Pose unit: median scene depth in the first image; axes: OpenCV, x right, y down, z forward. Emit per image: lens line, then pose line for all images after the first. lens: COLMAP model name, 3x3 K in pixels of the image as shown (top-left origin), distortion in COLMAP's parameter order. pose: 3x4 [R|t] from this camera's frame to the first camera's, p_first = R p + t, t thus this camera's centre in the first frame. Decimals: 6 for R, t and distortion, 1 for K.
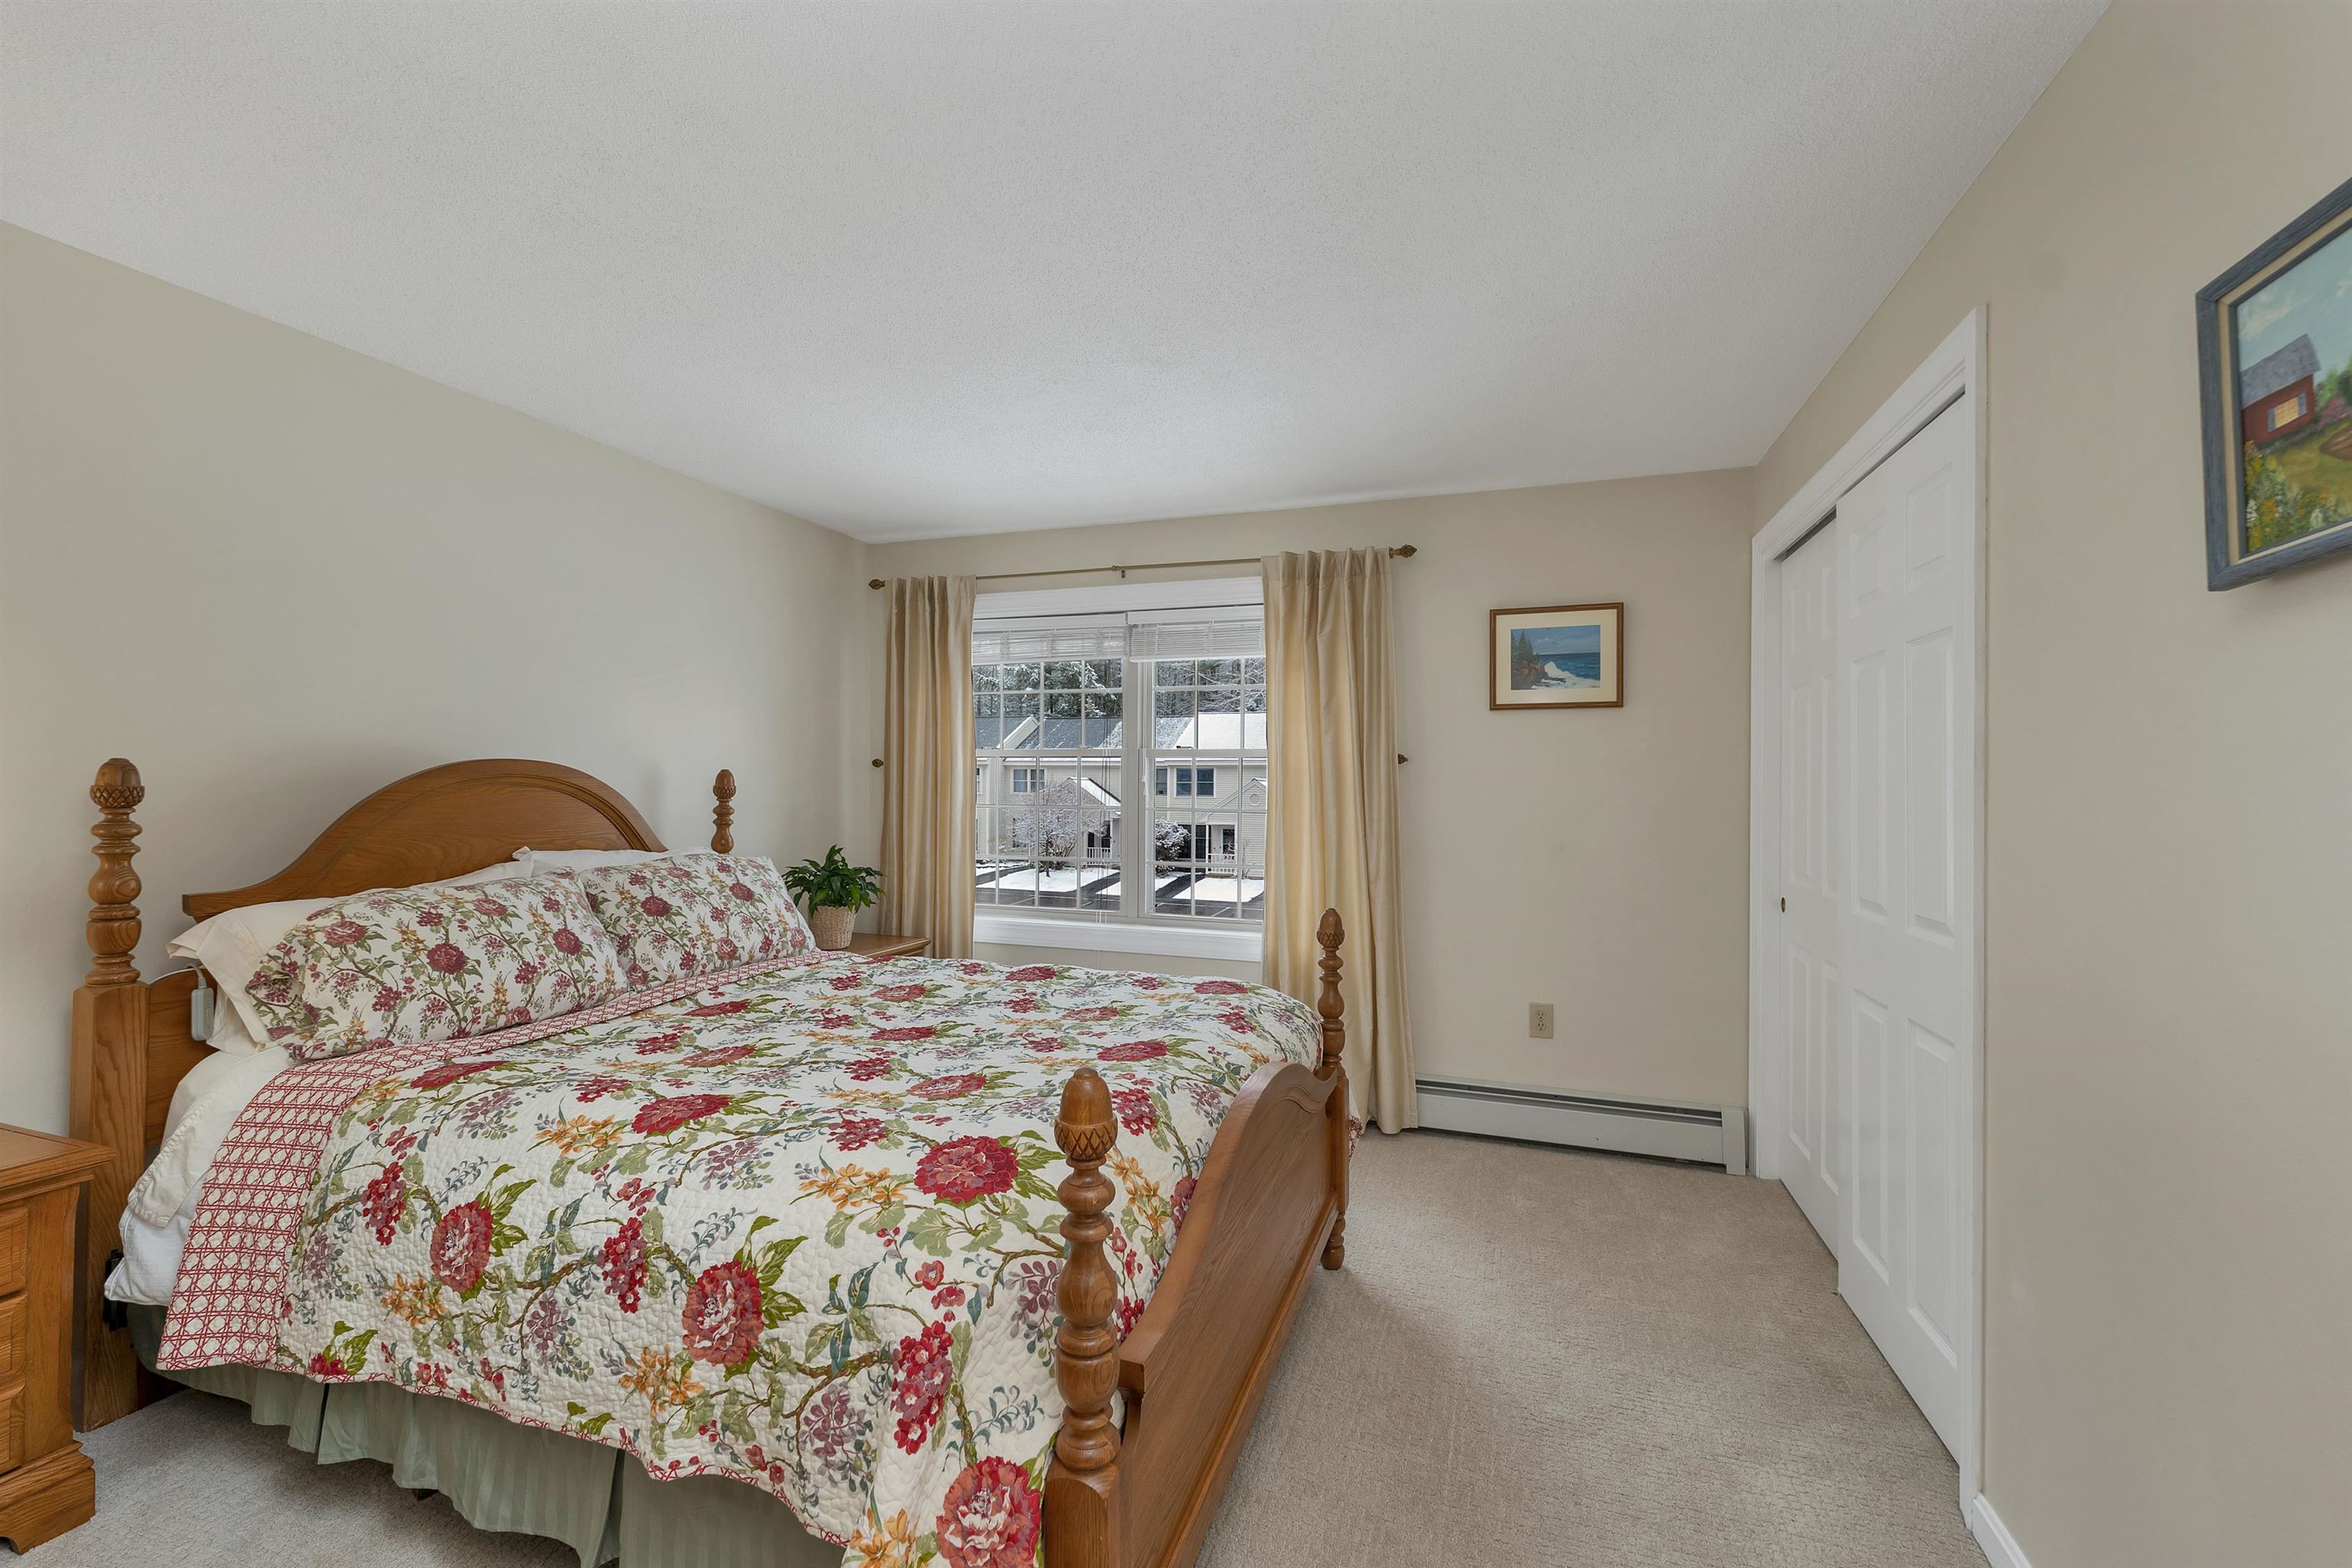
lens RADIAL K [[979.6, 0, 1151.1], [0, 979.6, 786.3], [0, 0, 1]] dist [0.001102, -0.000348]
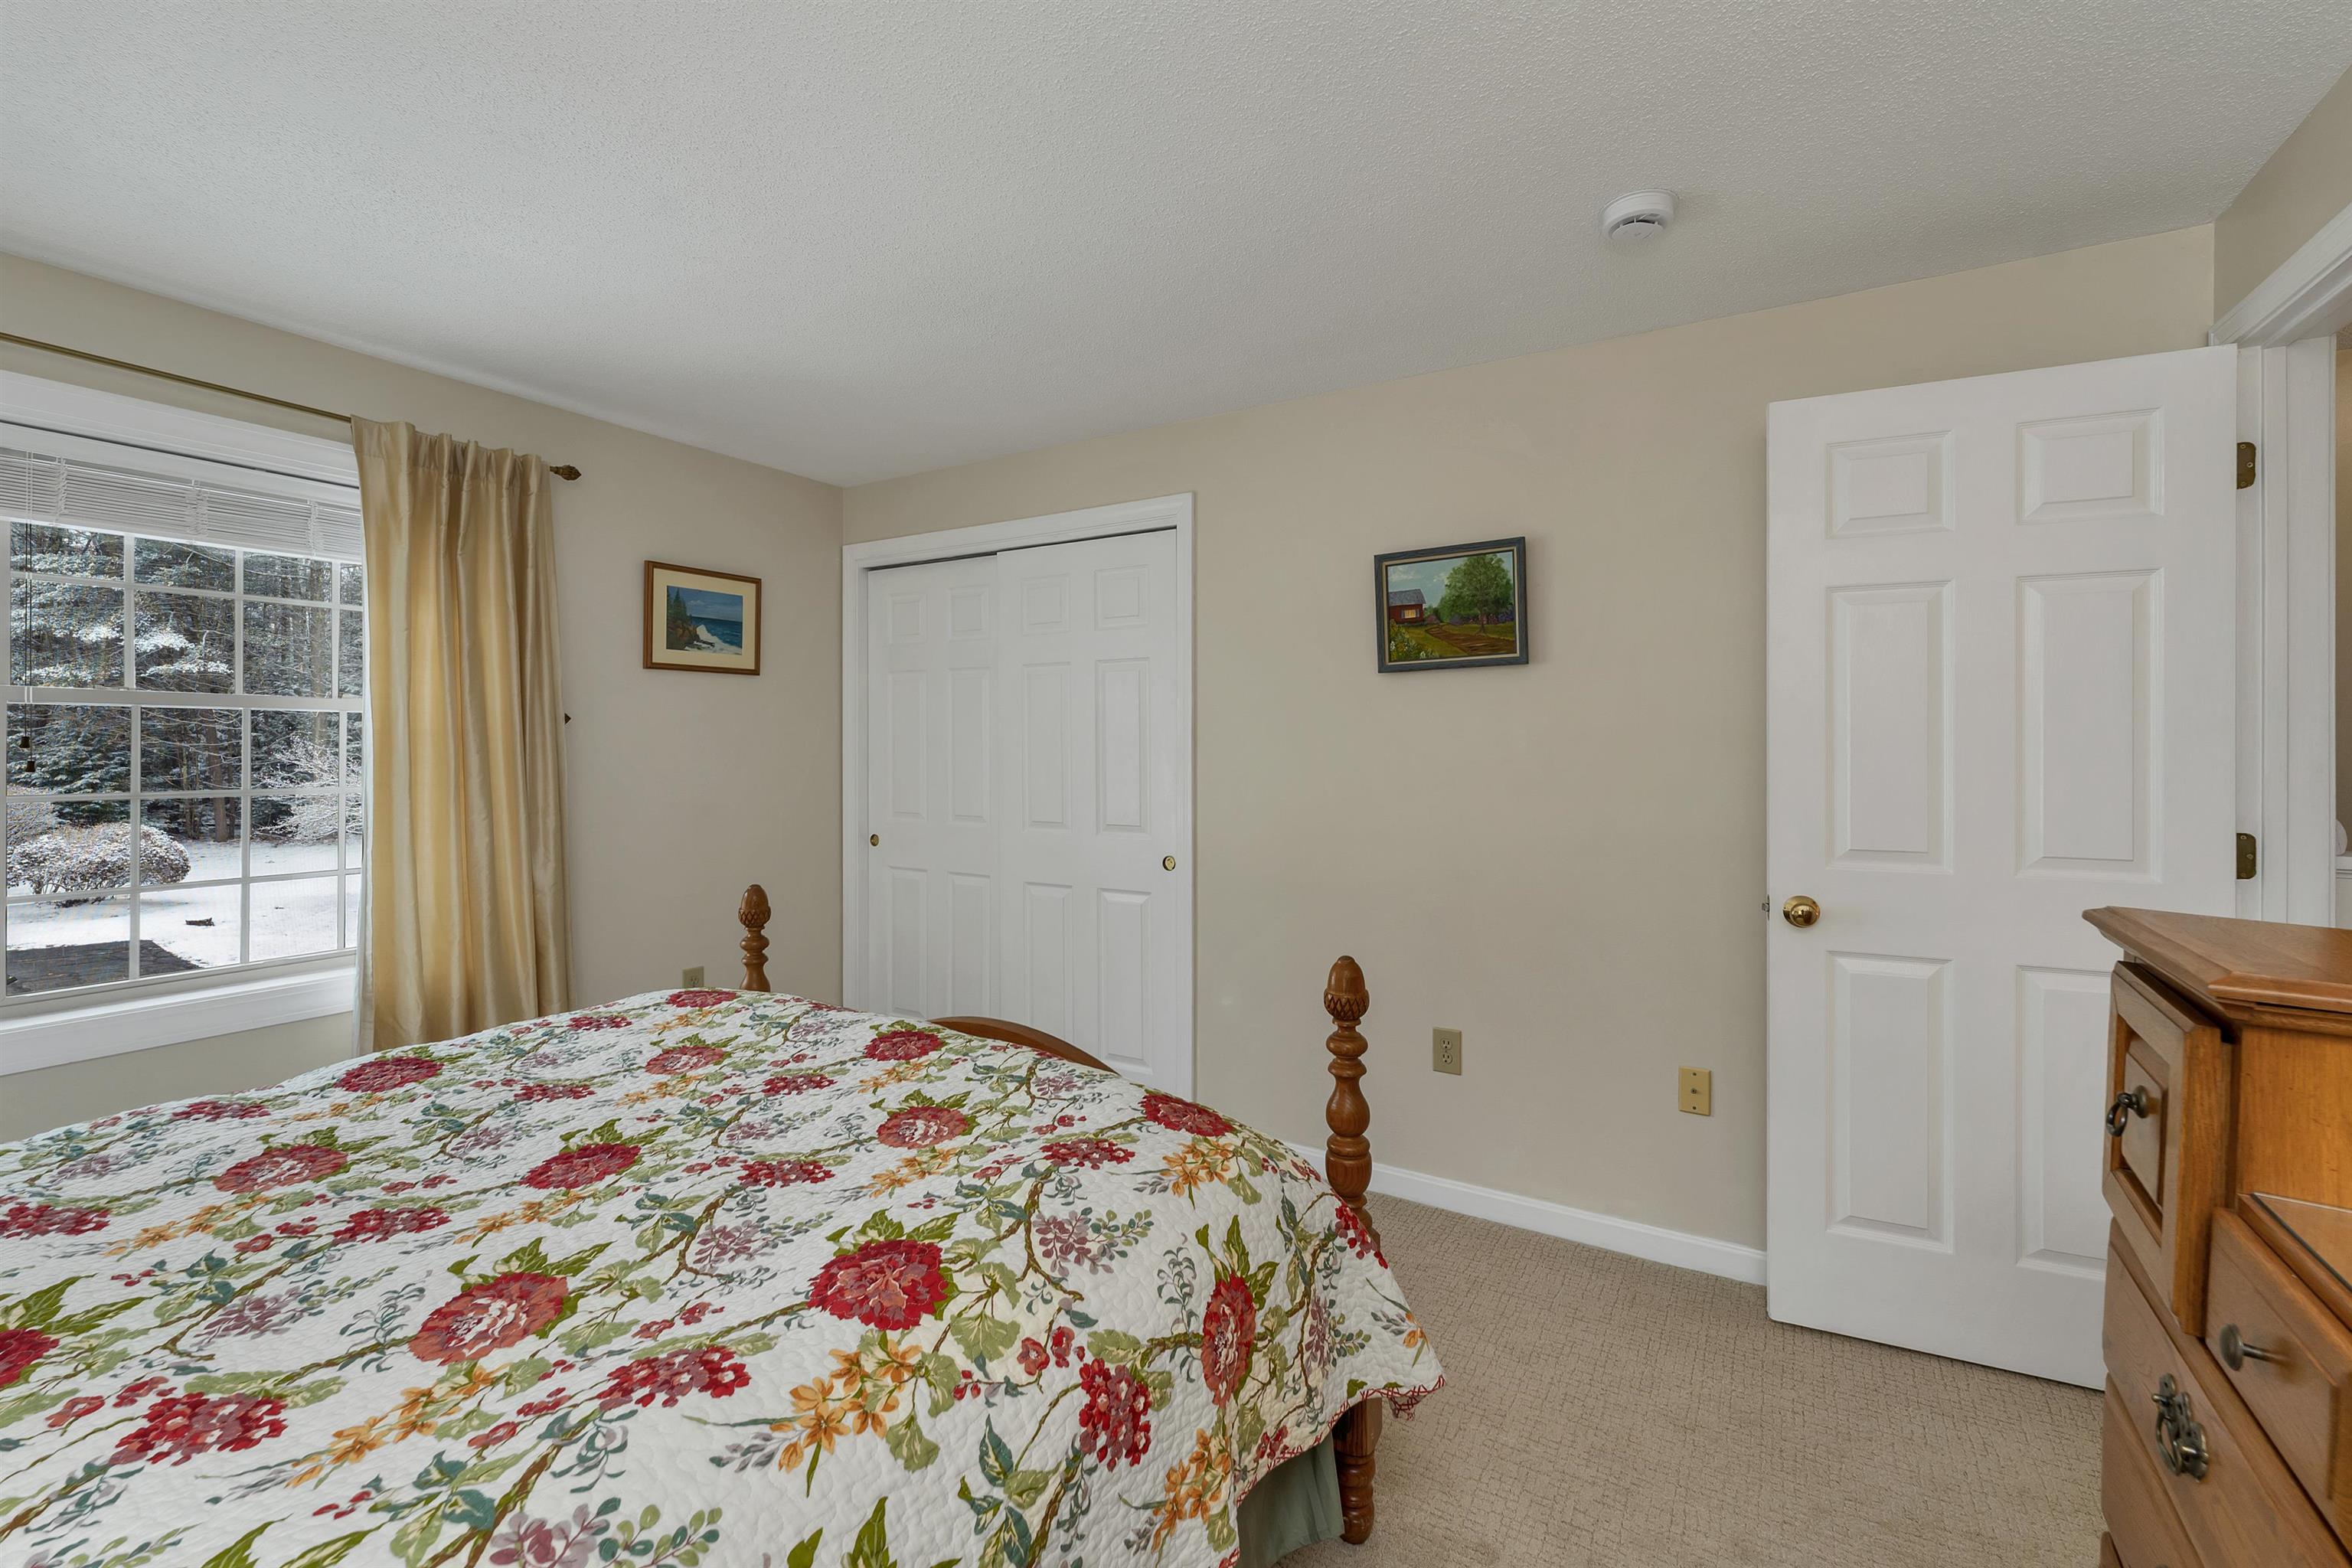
lens RADIAL K [[979.6, 0, 1205.3], [0, 979.6, 753.5], [0, 0, 1]] dist [0.001102, -0.000348]
pose [[0.173387, -0.015527, 0.984731, -0.738303], [0.004209, 0.999878, 0.015025, -0.012582], [-0.984845, 0.001540, 0.173431, 0.477126]]
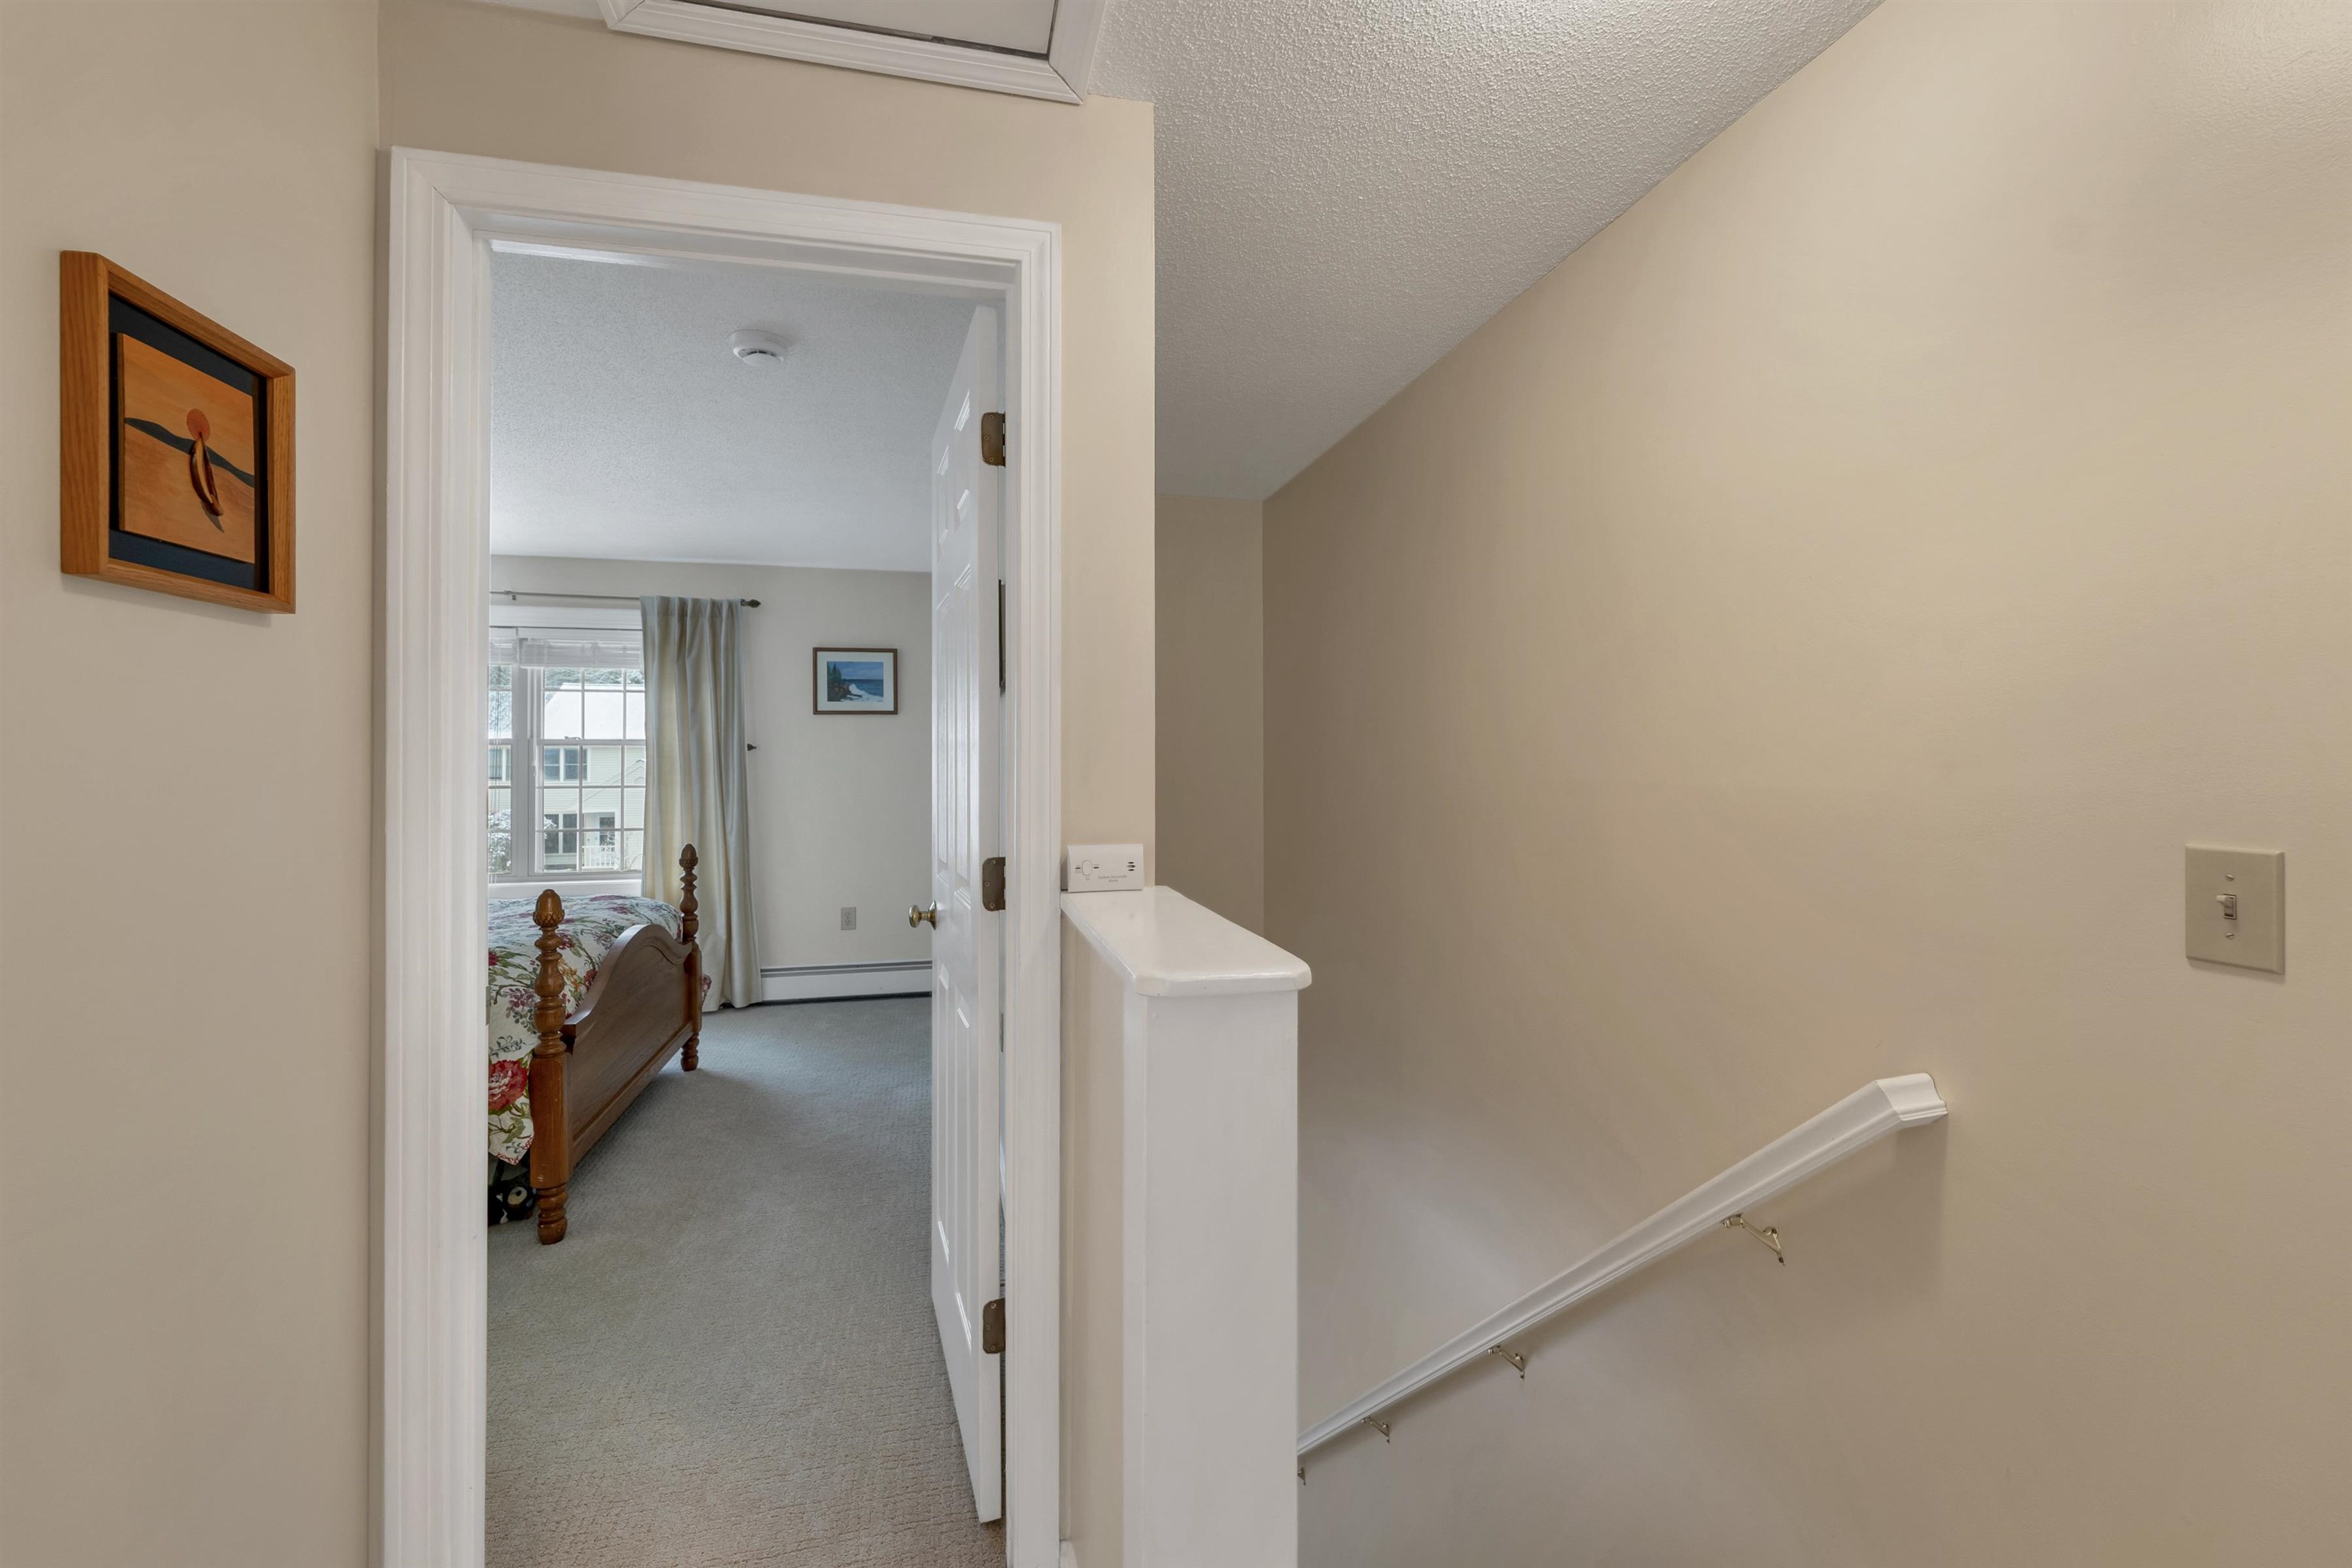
lens RADIAL K [[979.6, 0, 1165.9], [0, 979.6, 744.8], [0, 0, 1]] dist [0.001102, -0.000348]
pose [[0.826455, 0.000426, 0.563002, -0.077149], [0.012156, 0.999753, -0.018601, 0.004383], [-0.562871, 0.022217, 0.826246, -0.815245]]
